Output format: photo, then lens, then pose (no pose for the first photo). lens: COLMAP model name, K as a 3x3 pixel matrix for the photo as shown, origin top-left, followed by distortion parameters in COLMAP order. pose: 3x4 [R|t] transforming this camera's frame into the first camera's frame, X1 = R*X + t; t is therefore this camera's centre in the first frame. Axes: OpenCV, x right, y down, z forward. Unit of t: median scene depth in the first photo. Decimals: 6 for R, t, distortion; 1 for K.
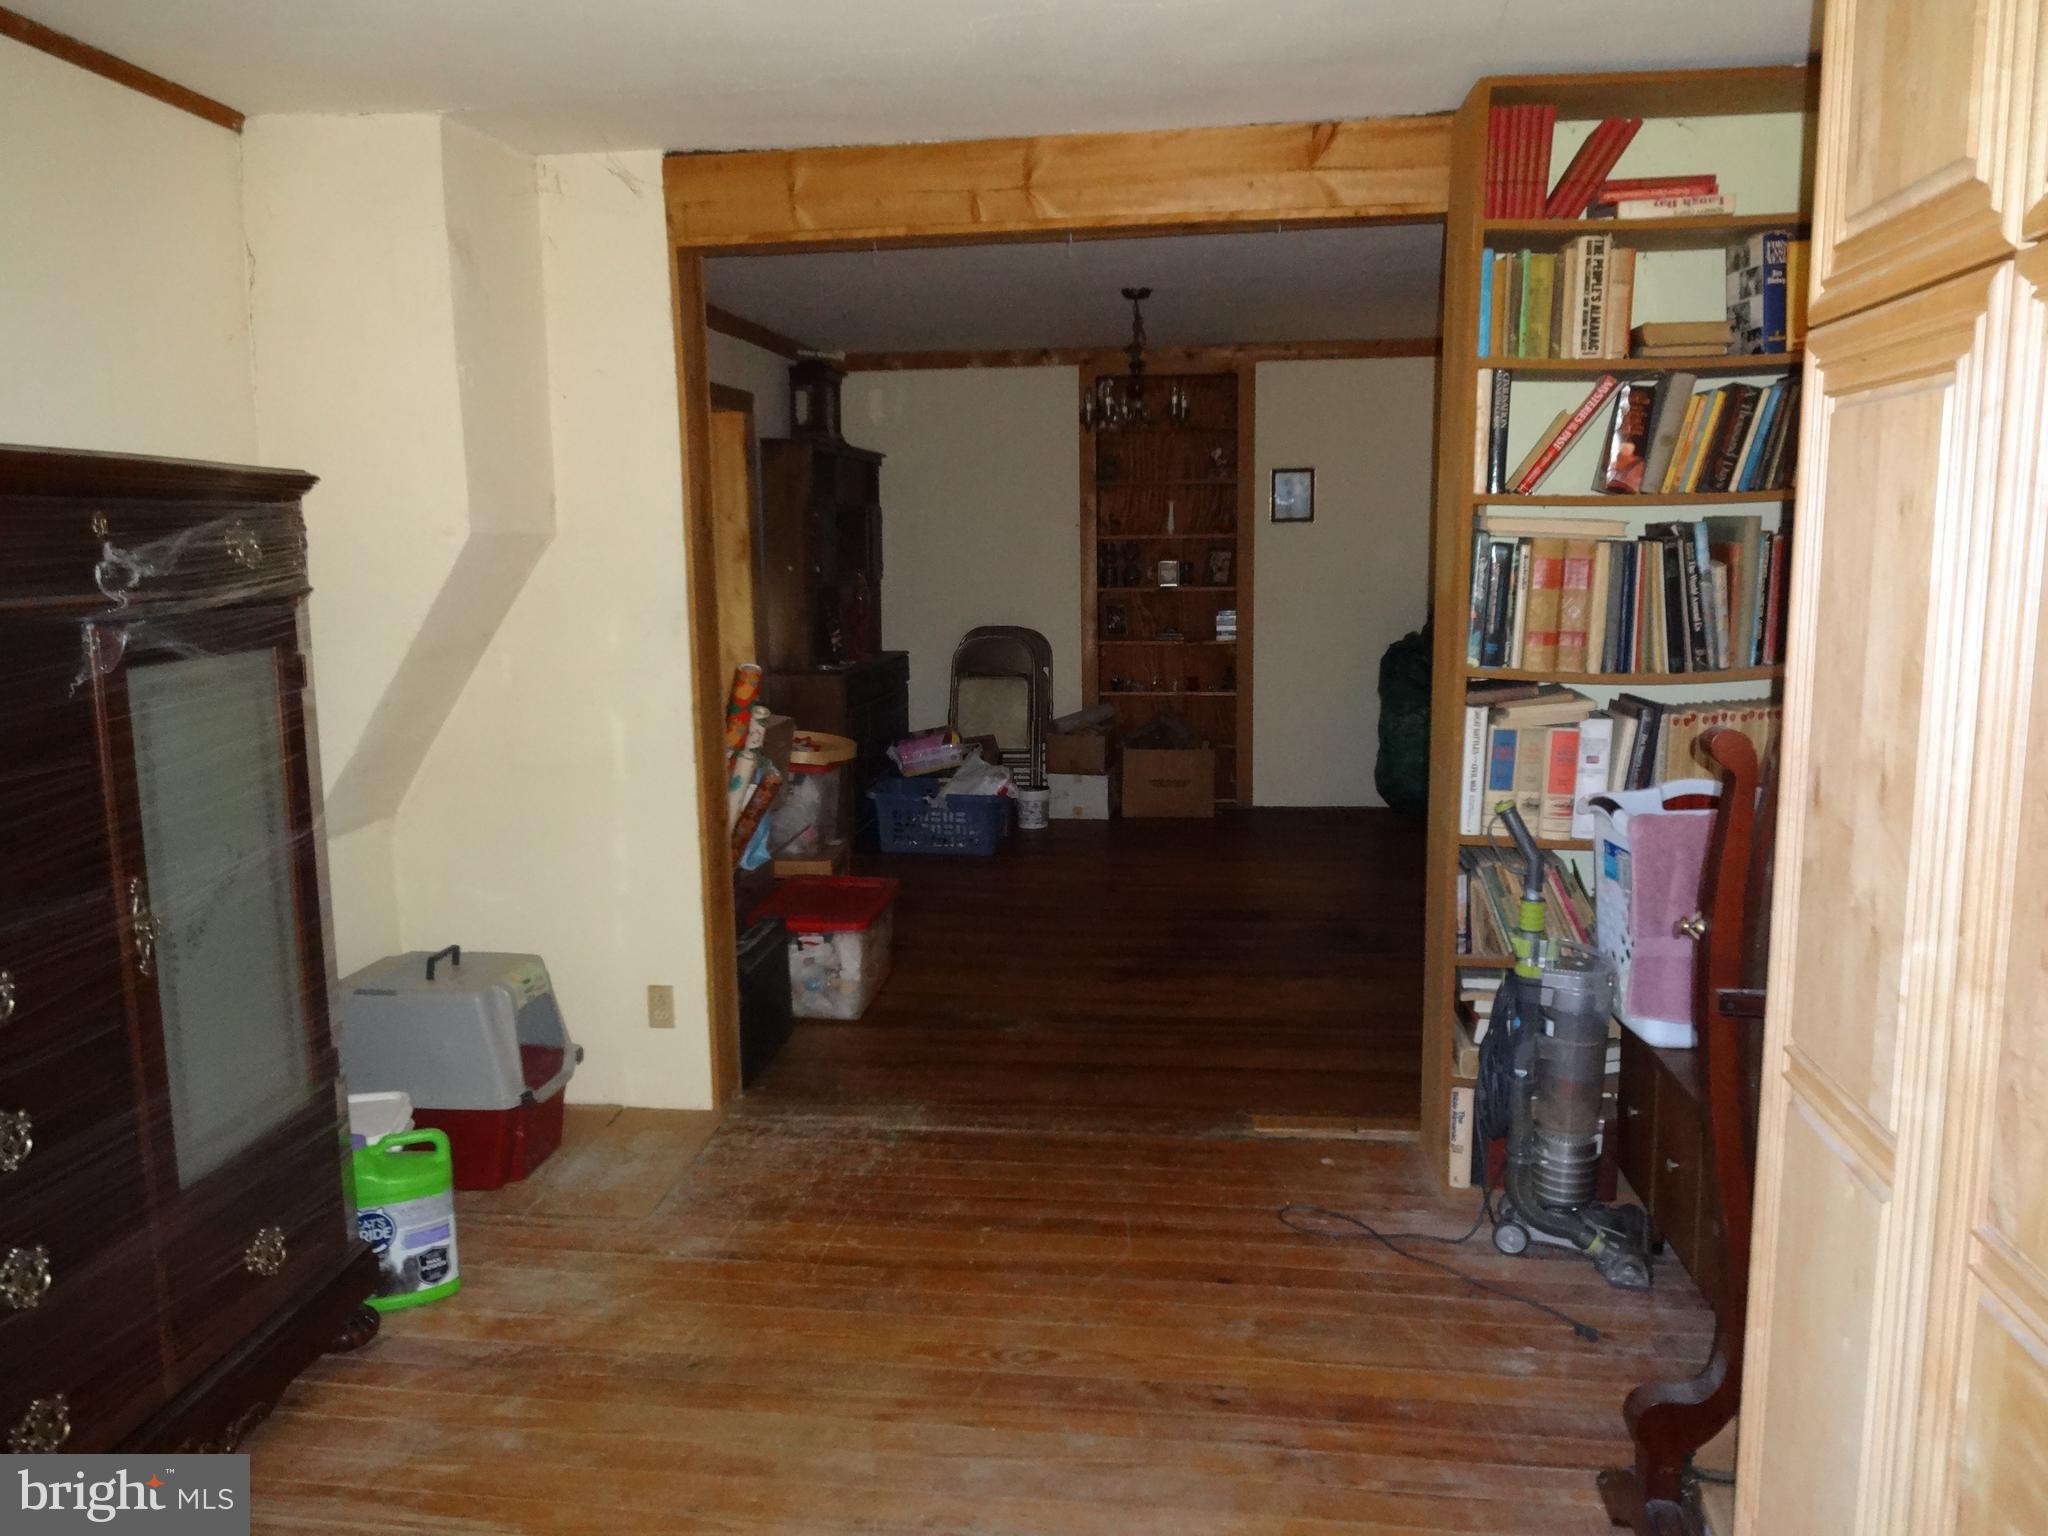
lens RADIAL K [[1471.8, 0, 1016.4], [0, 1471.8, 766.0], [0, 0, 1]] dist [-0.003655, -0.005432]
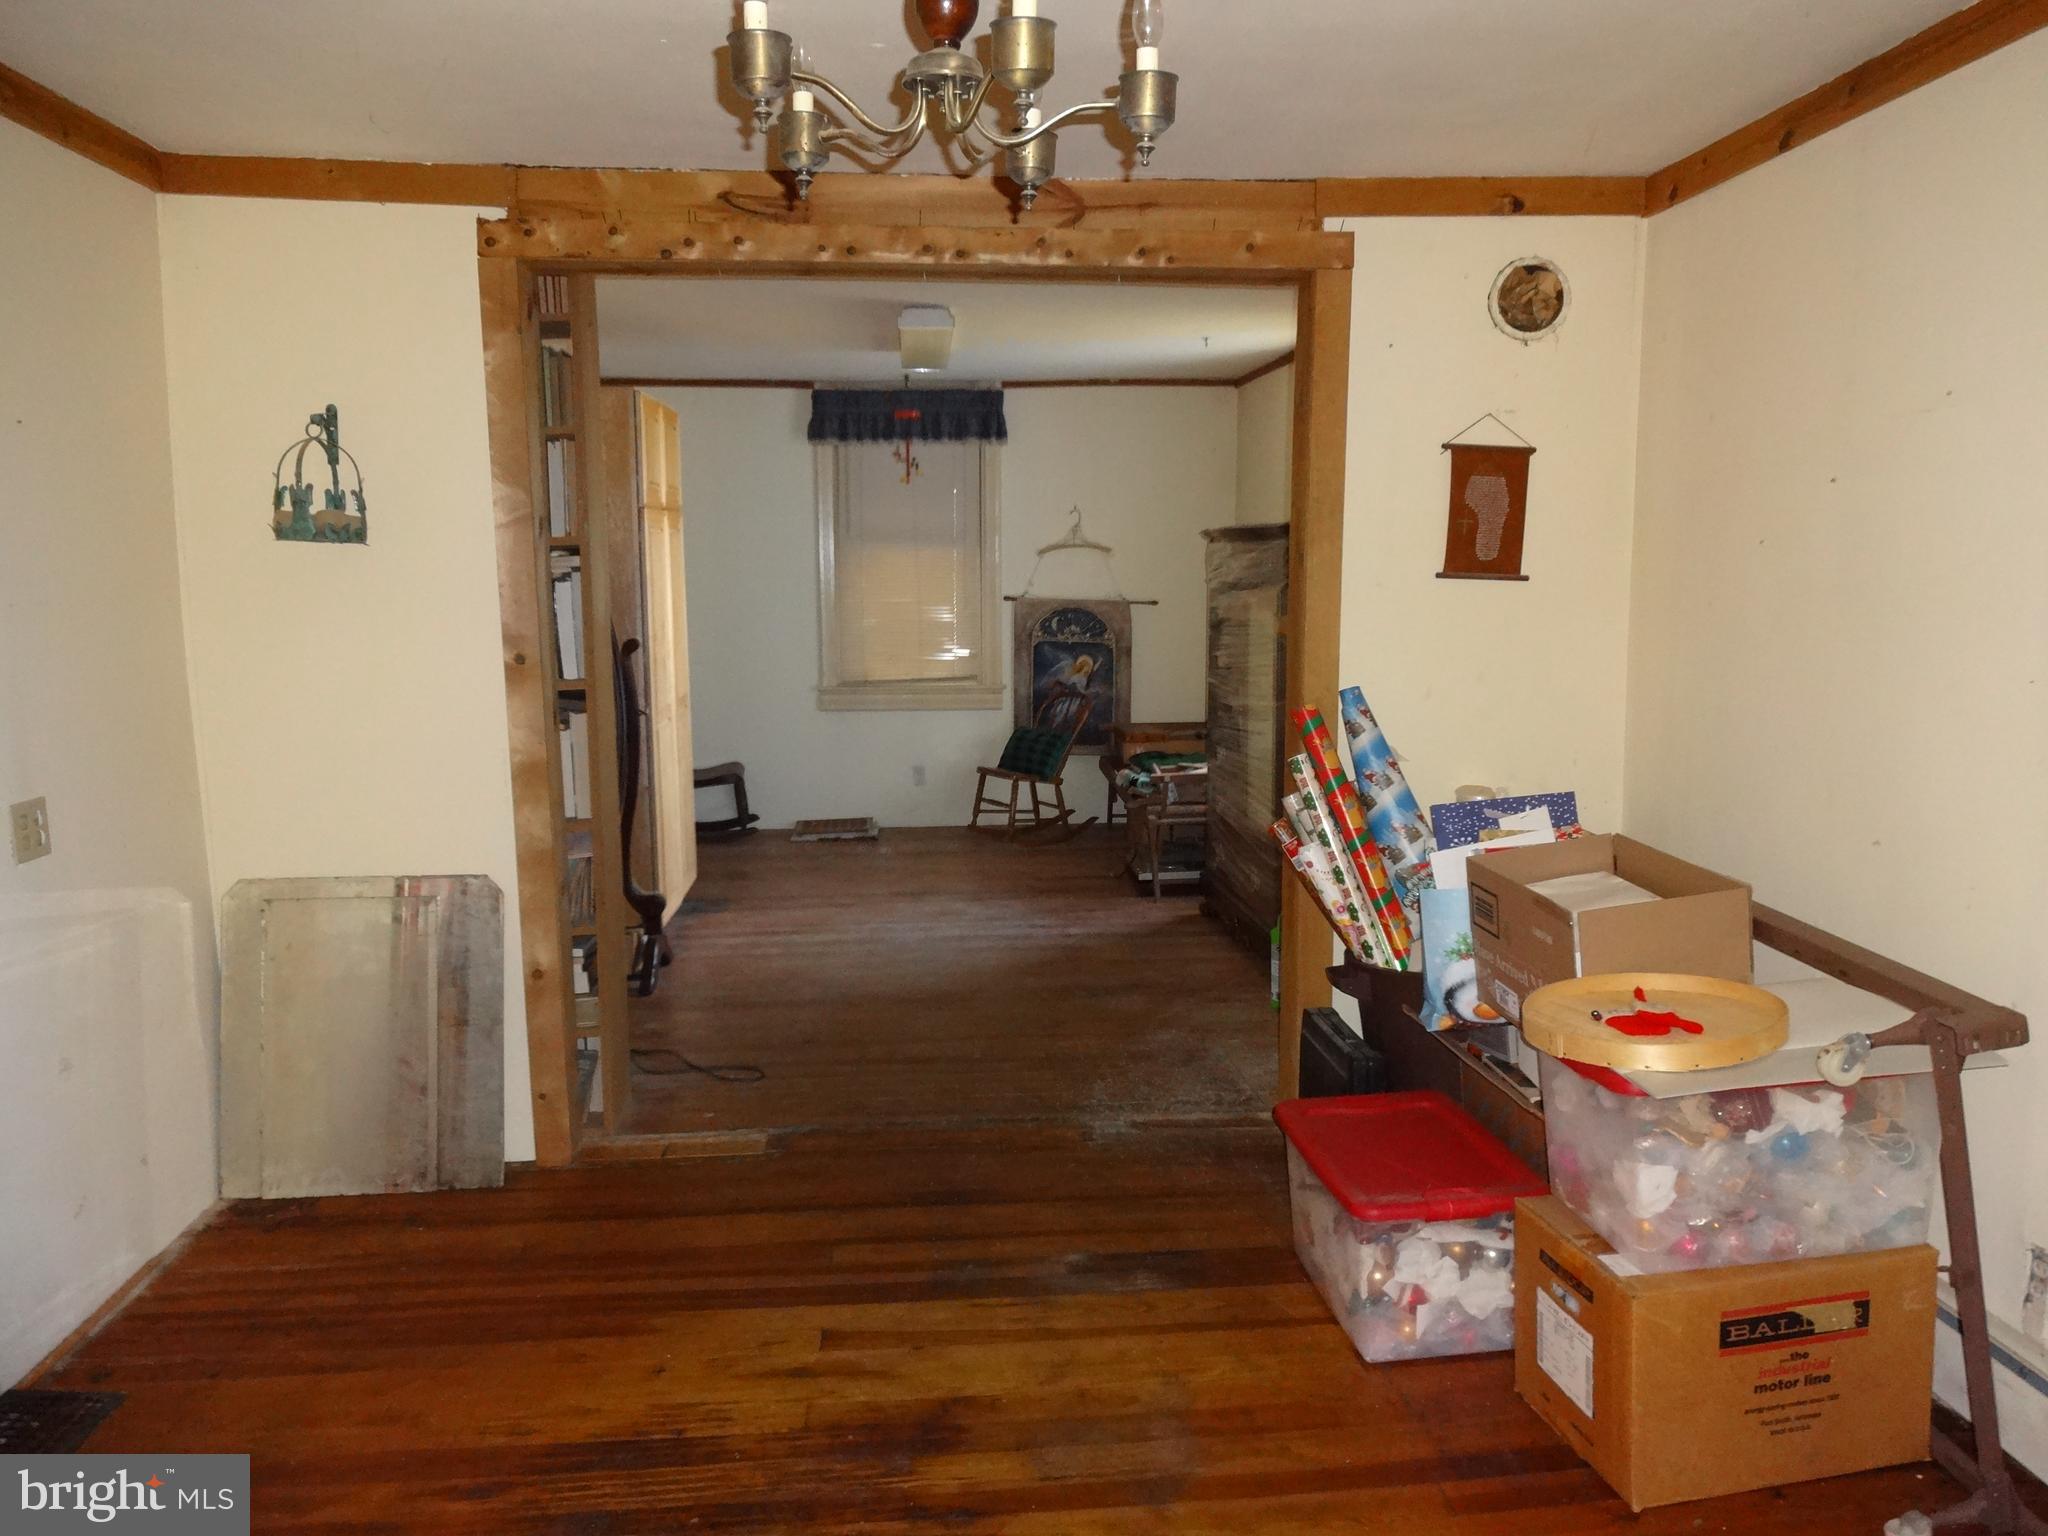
lens RADIAL K [[1471.8, 0, 1016.4], [0, 1471.8, 766.0], [0, 0, 1]] dist [-0.003655, -0.005432]
pose [[-0.976702, 0.054252, -0.207629, 0.157422], [-0.007803, 0.957899, 0.286998, -0.253523], [0.214458, 0.281931, -0.935159, 1.589485]]
